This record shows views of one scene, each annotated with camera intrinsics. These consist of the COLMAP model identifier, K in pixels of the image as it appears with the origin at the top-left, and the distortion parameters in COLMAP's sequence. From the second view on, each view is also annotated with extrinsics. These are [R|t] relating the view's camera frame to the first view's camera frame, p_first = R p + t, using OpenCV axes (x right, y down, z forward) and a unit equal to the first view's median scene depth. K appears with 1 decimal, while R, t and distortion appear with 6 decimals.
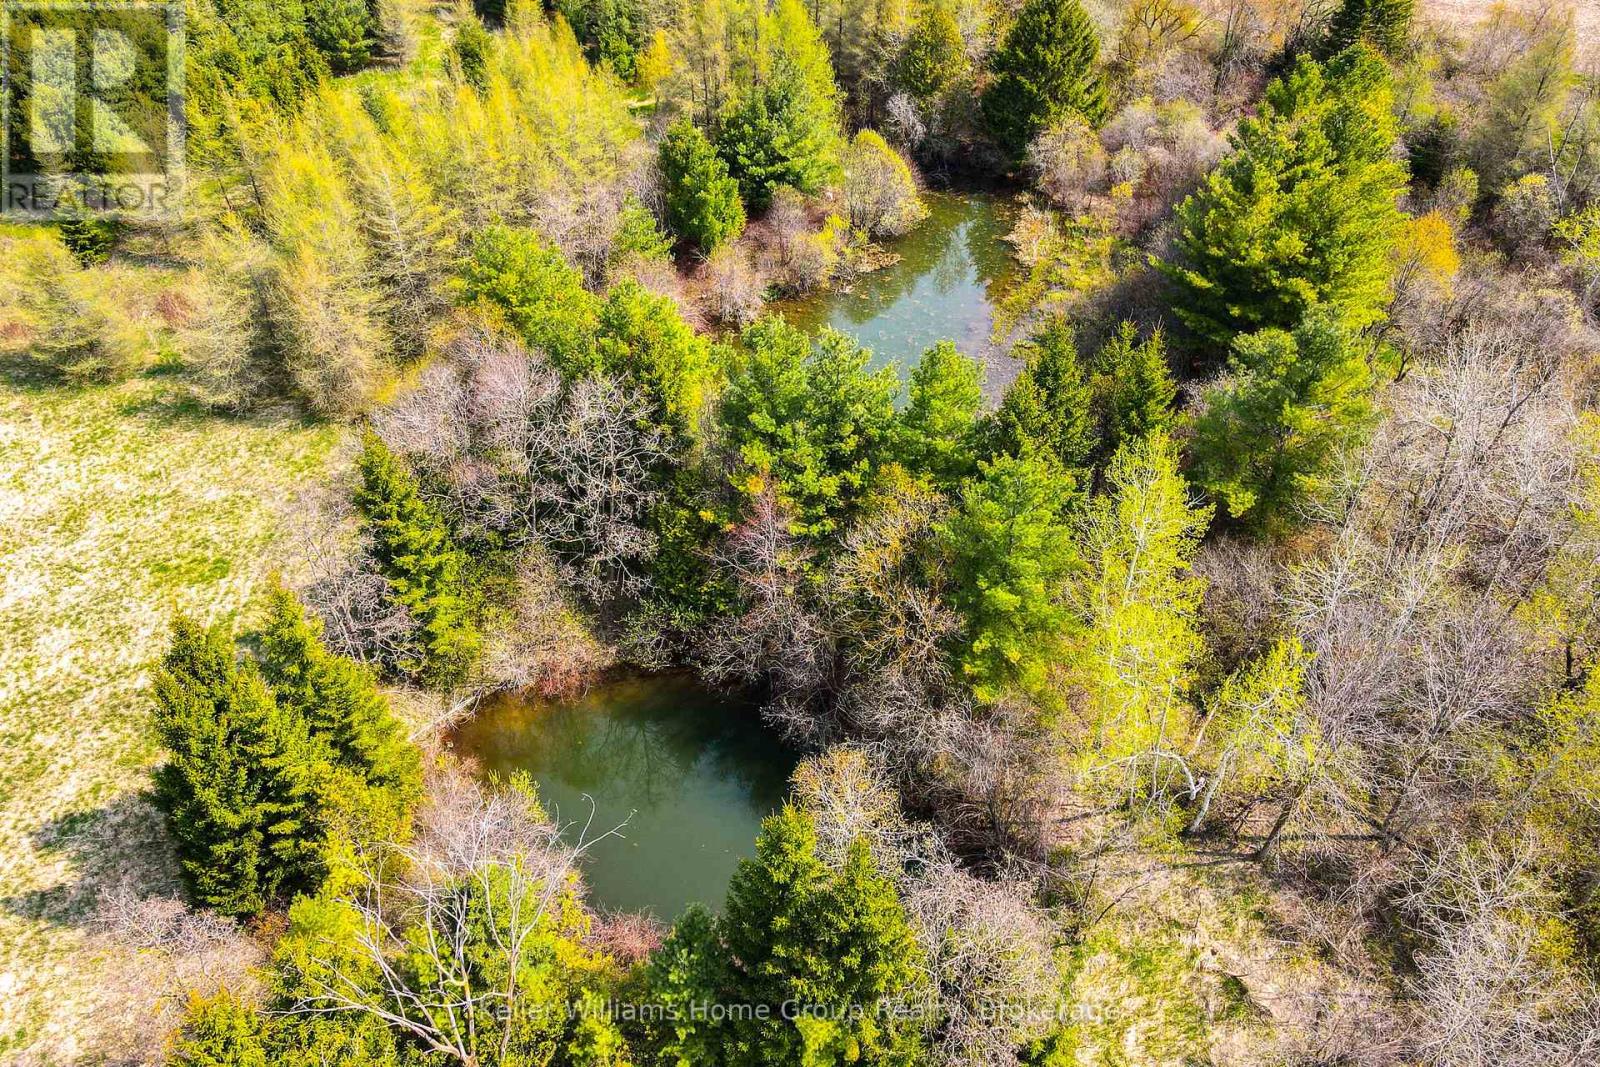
lens RADIAL K [[1158.1, 0, 794.1], [0, 1158.1, 532.6], [0, 0, 1]] dist [0.008520, 0.016024]
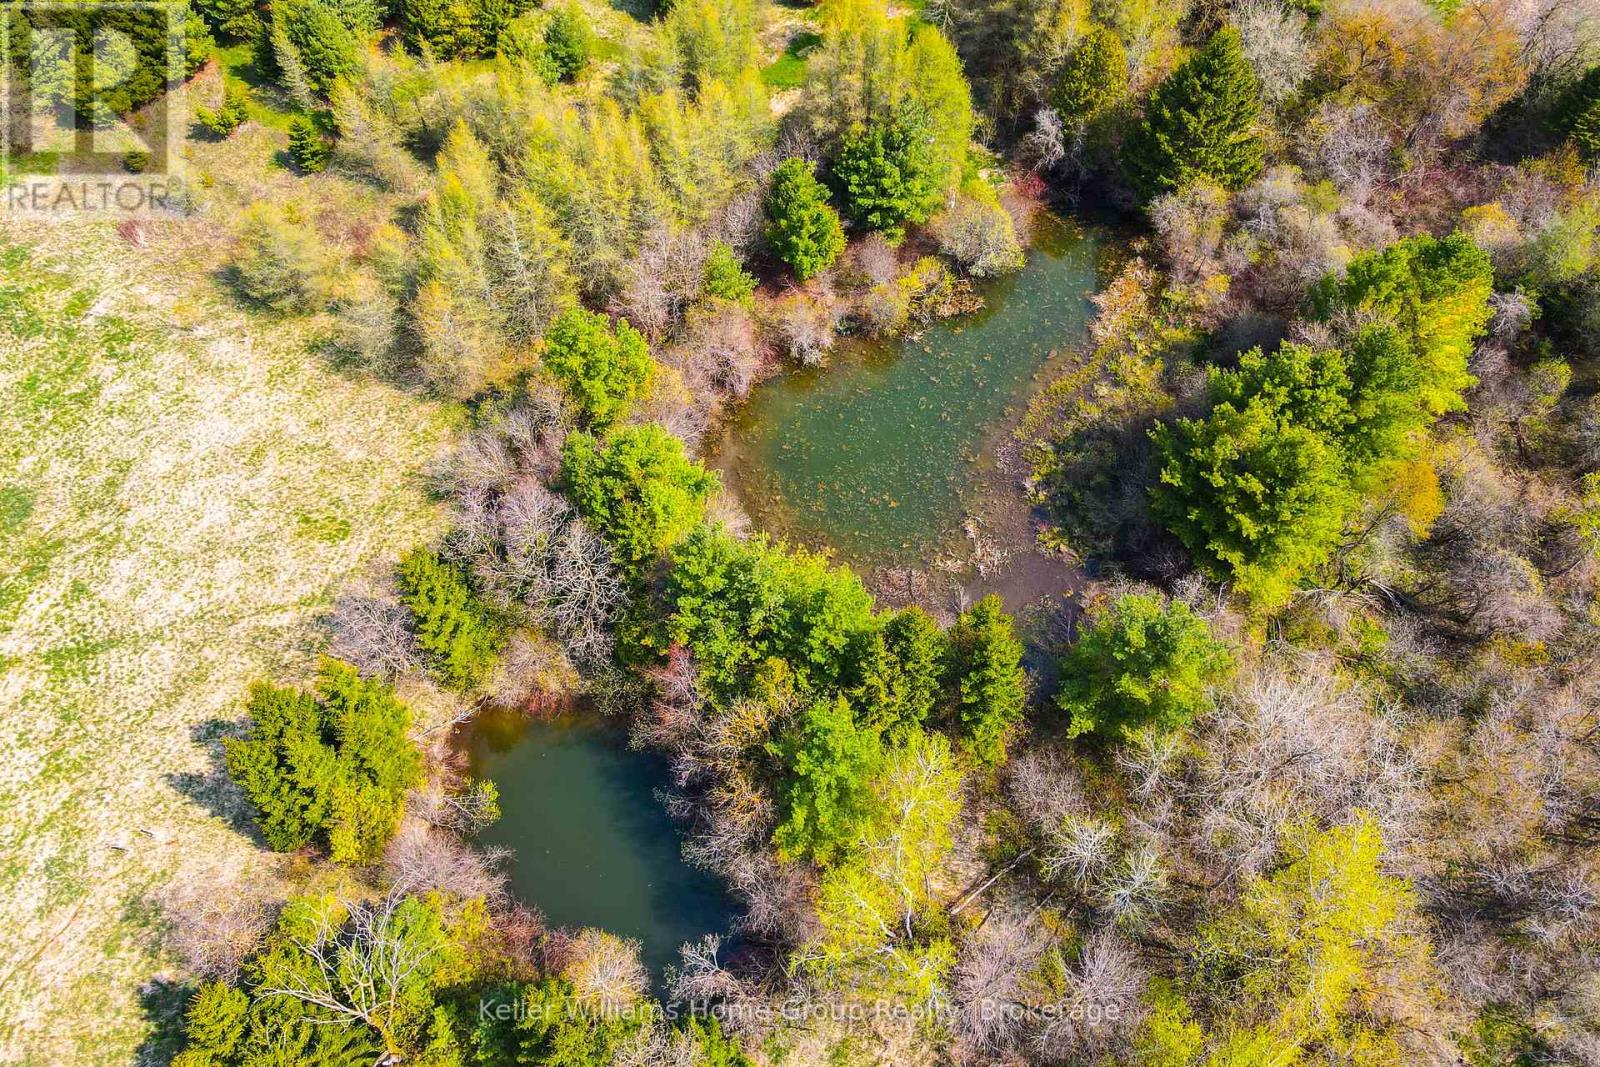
lens RADIAL K [[1158.1, 0, 790.1], [0, 1158.1, 529.3], [0, 0, 1]] dist [0.008520, 0.016024]
pose [[0.949458, 0.260832, -0.174633, 0.232809], [-0.197419, 0.928734, 0.313814, -0.488694], [0.244040, -0.263477, 0.933287, -0.133381]]
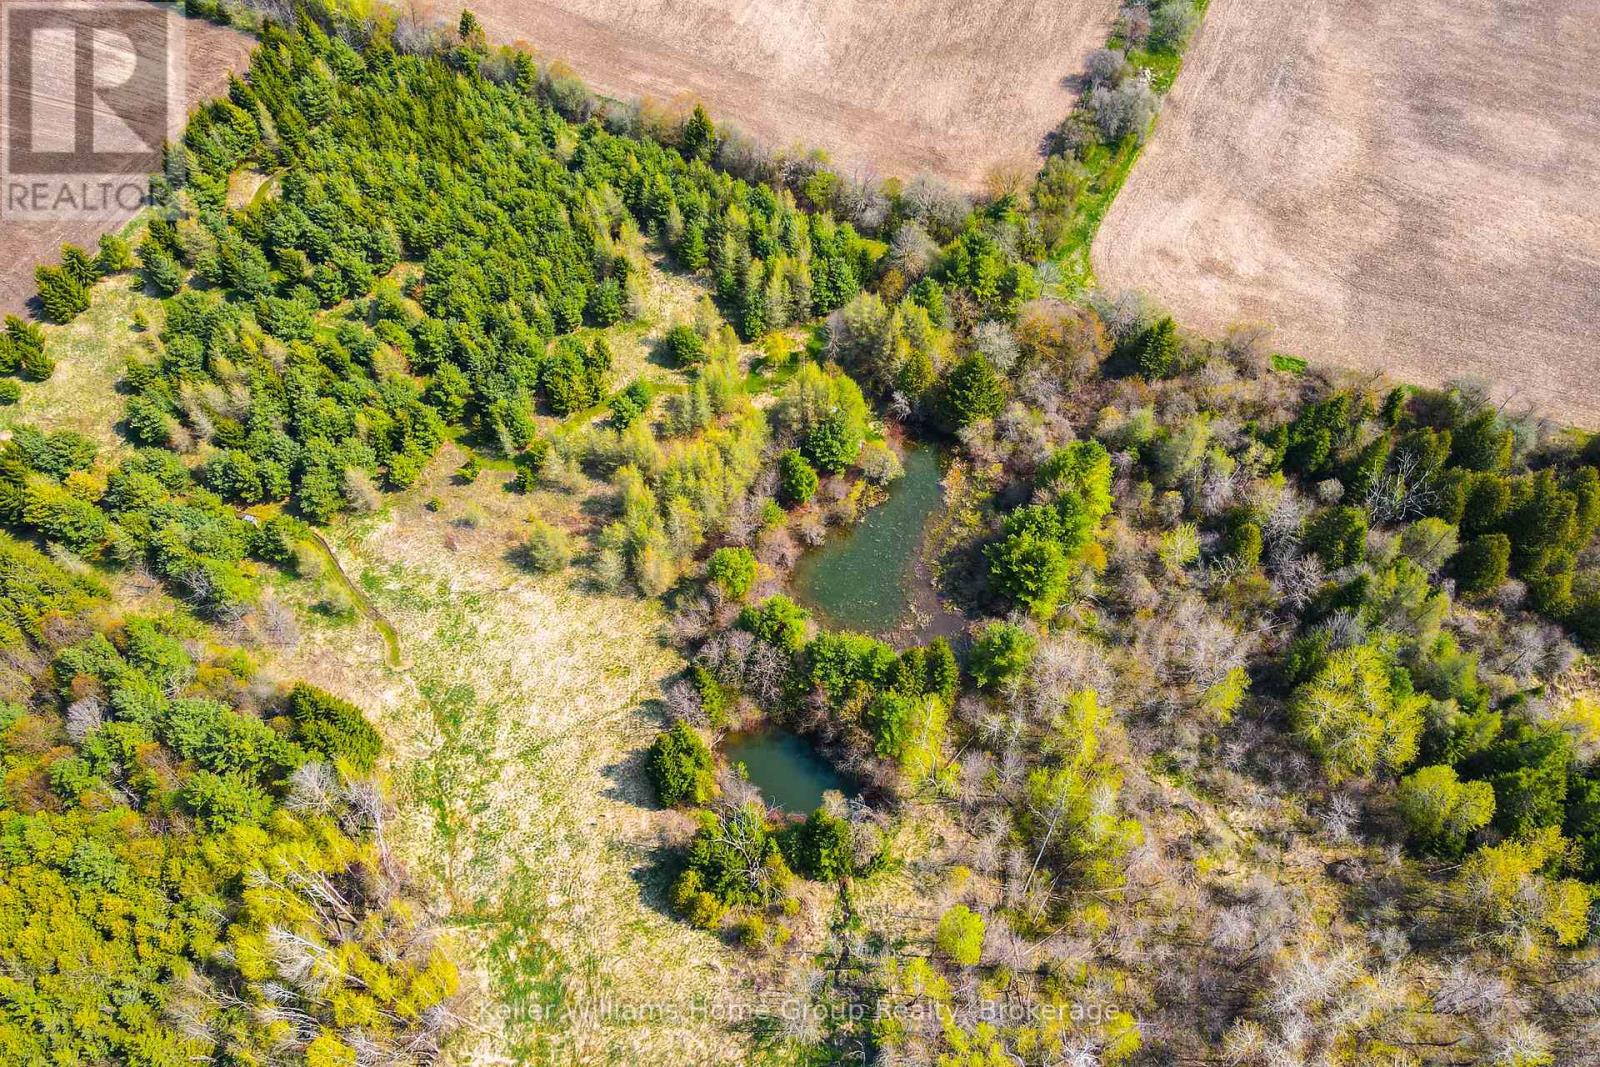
lens RADIAL K [[1158.1, 0, 788.0], [0, 1158.1, 611.7], [0, 0, 1]] dist [0.008520, 0.016024]
pose [[0.997625, 0.058586, -0.036221, -0.007395], [-0.044590, 0.950126, 0.308661, -0.979814], [0.052498, -0.306313, 0.950482, -1.596823]]
